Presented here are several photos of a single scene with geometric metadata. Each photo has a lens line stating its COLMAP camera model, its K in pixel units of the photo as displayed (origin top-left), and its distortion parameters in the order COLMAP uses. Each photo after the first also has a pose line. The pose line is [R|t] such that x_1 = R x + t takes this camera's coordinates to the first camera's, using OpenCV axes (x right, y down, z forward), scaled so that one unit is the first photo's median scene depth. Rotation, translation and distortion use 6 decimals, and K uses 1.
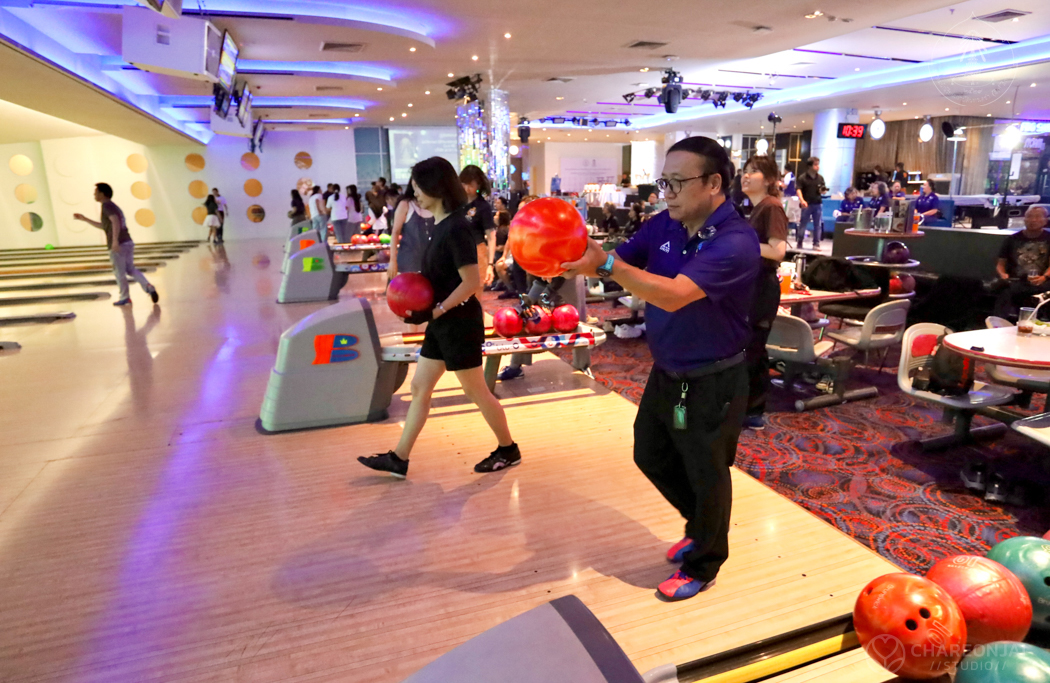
lens RADIAL K [[639.5, 0, 526.7], [0, 639.5, 348.4], [0, 0, 1]] dist [-0.074800, 0.039124]
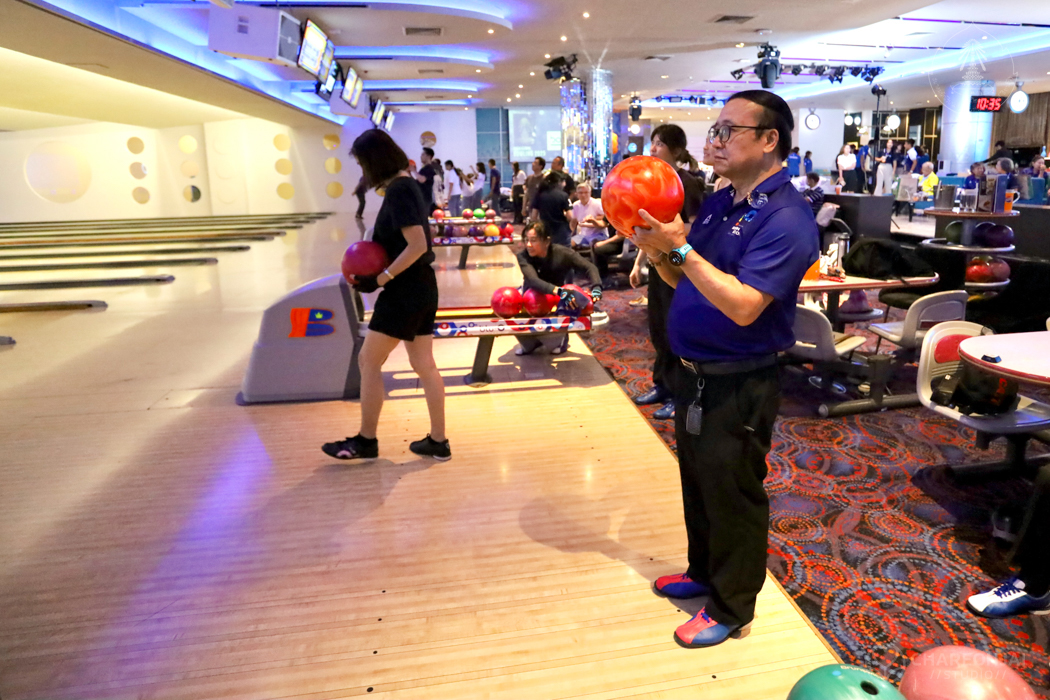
lens RADIAL K [[620.2, 0, 560.1], [0, 620.2, 281.1], [0, 0, 1]] dist [-0.071542, 0.035744]
pose [[0.983985, 0.031177, -0.175504, 0.090376], [-0.042290, 0.997306, -0.059939, -0.008556], [0.173163, 0.066401, 0.982652, 0.043832]]
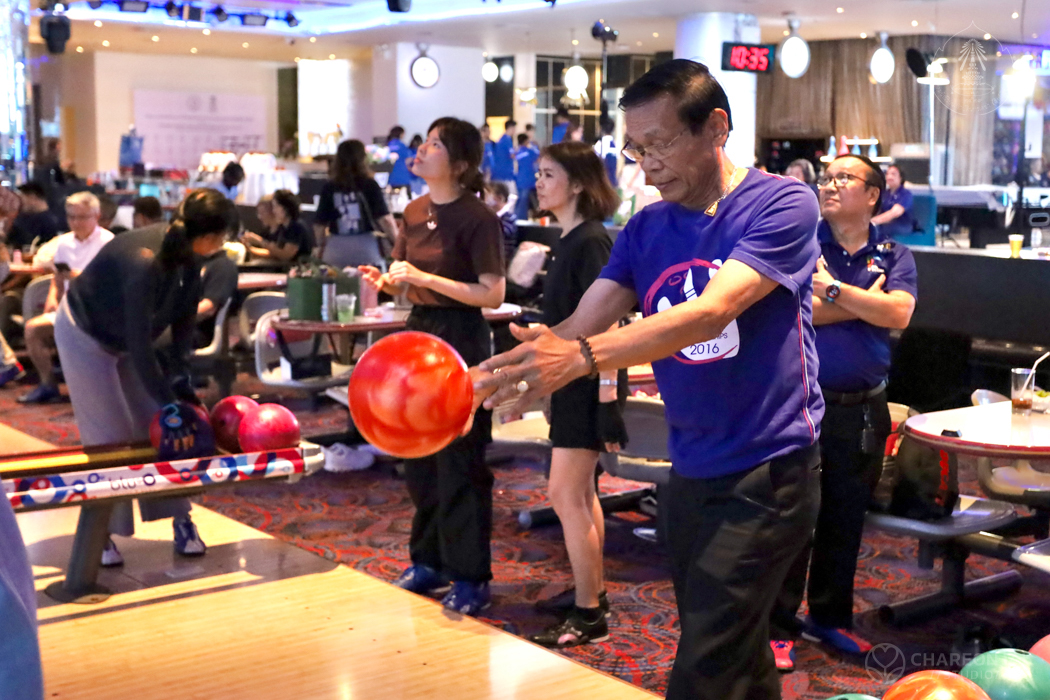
lens RADIAL K [[1510.8, 0, 566.7], [0, 1510.8, 338.2], [0, 0, 1]] dist [0.049725, 0.000000]
pose [[0.941840, -0.014137, 0.335763, -0.041746], [0.057654, 0.991099, -0.119994, 0.018644], [-0.331078, 0.132373, 0.934272, -0.086665]]
